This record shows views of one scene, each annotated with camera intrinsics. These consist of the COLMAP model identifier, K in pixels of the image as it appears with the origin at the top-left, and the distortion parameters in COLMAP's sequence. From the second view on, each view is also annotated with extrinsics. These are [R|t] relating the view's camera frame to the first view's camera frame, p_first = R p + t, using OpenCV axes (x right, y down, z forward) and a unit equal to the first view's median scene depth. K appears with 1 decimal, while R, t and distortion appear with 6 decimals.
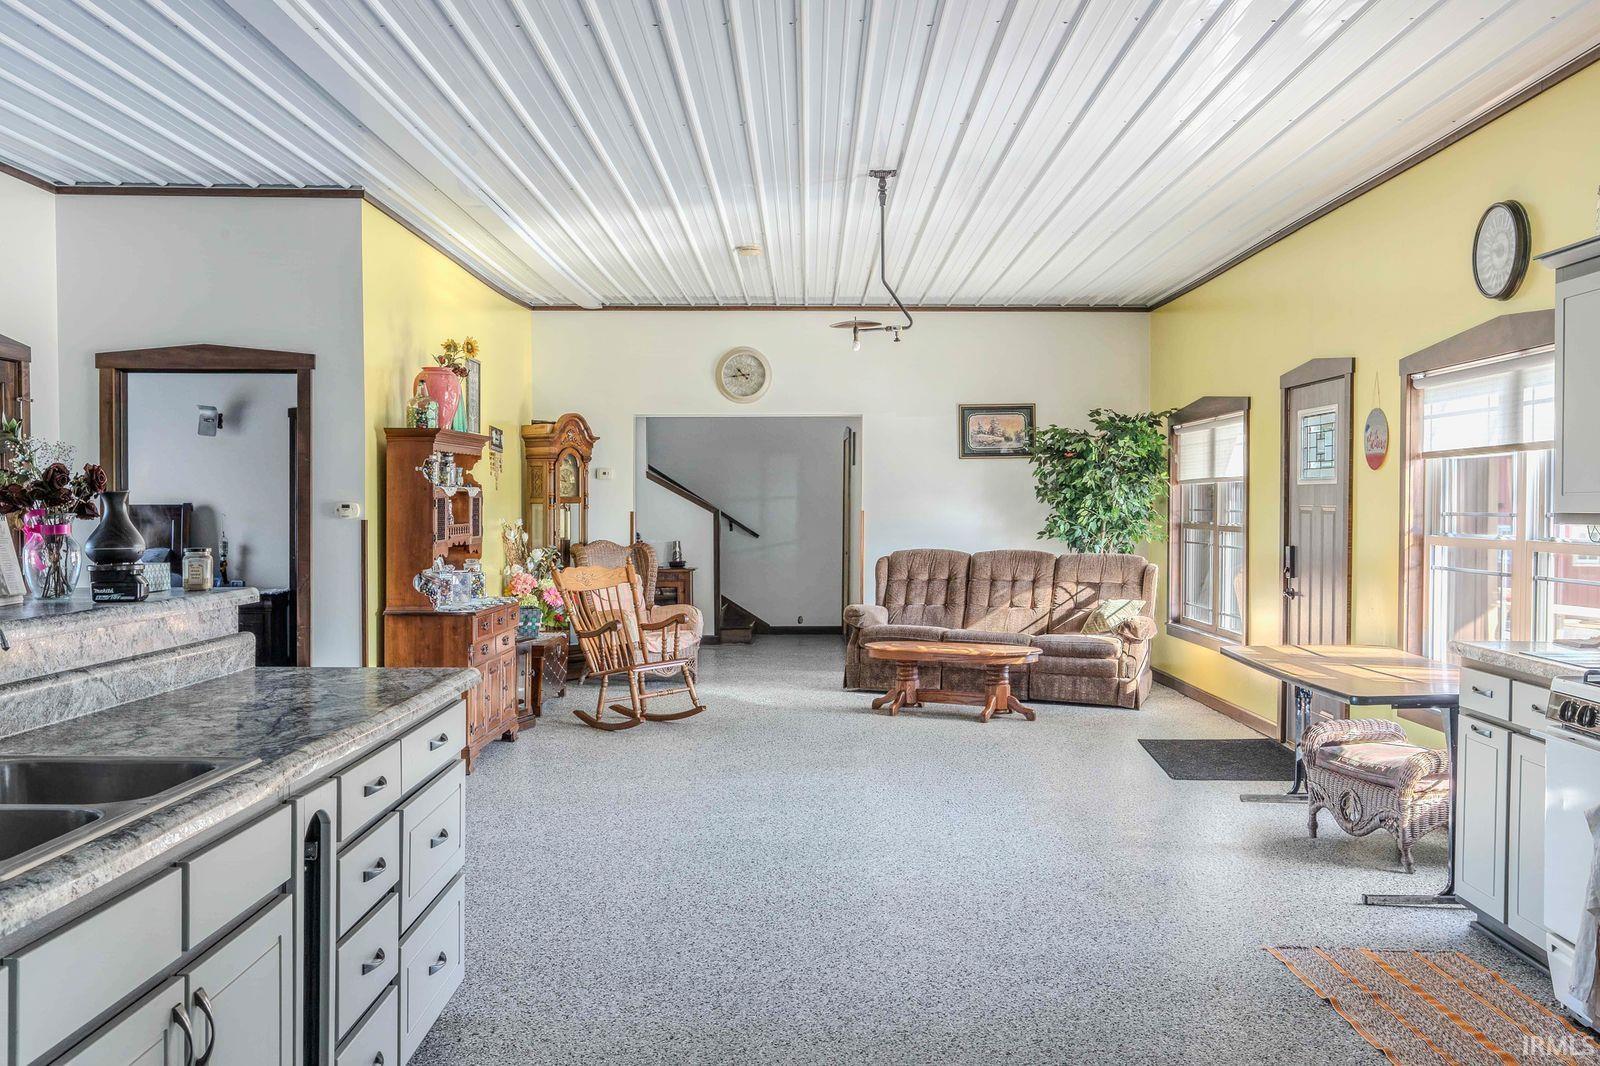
lens RADIAL K [[1072.5, 0, 797.1], [0, 1072.5, 528.4], [0, 0, 1]] dist [-0.001176, -0.002043]
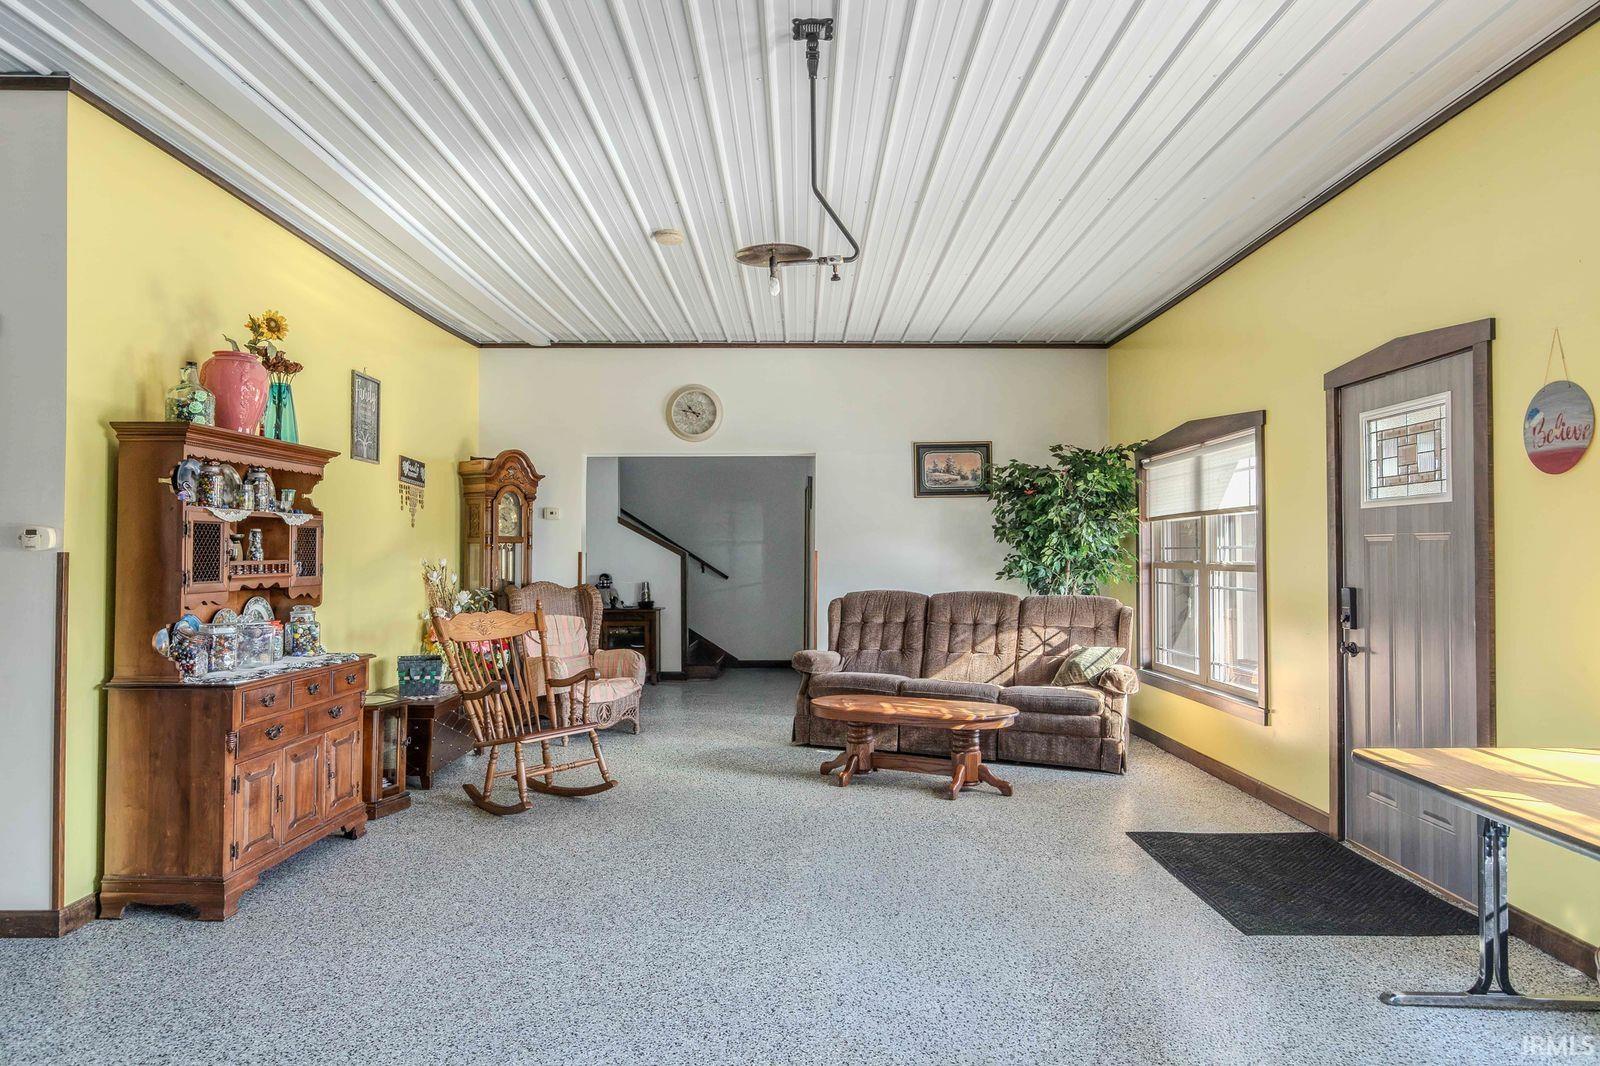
lens RADIAL K [[728.8, 0, 793.8], [0, 728.8, 540.6], [0, 0, 1]] dist [0.001378, 0.000205]
pose [[0.999999, -0.001078, 0.000474, 0.043582], [0.001098, 0.998984, -0.045044, 0.004266], [-0.000425, 0.045045, 0.998985, 0.360857]]
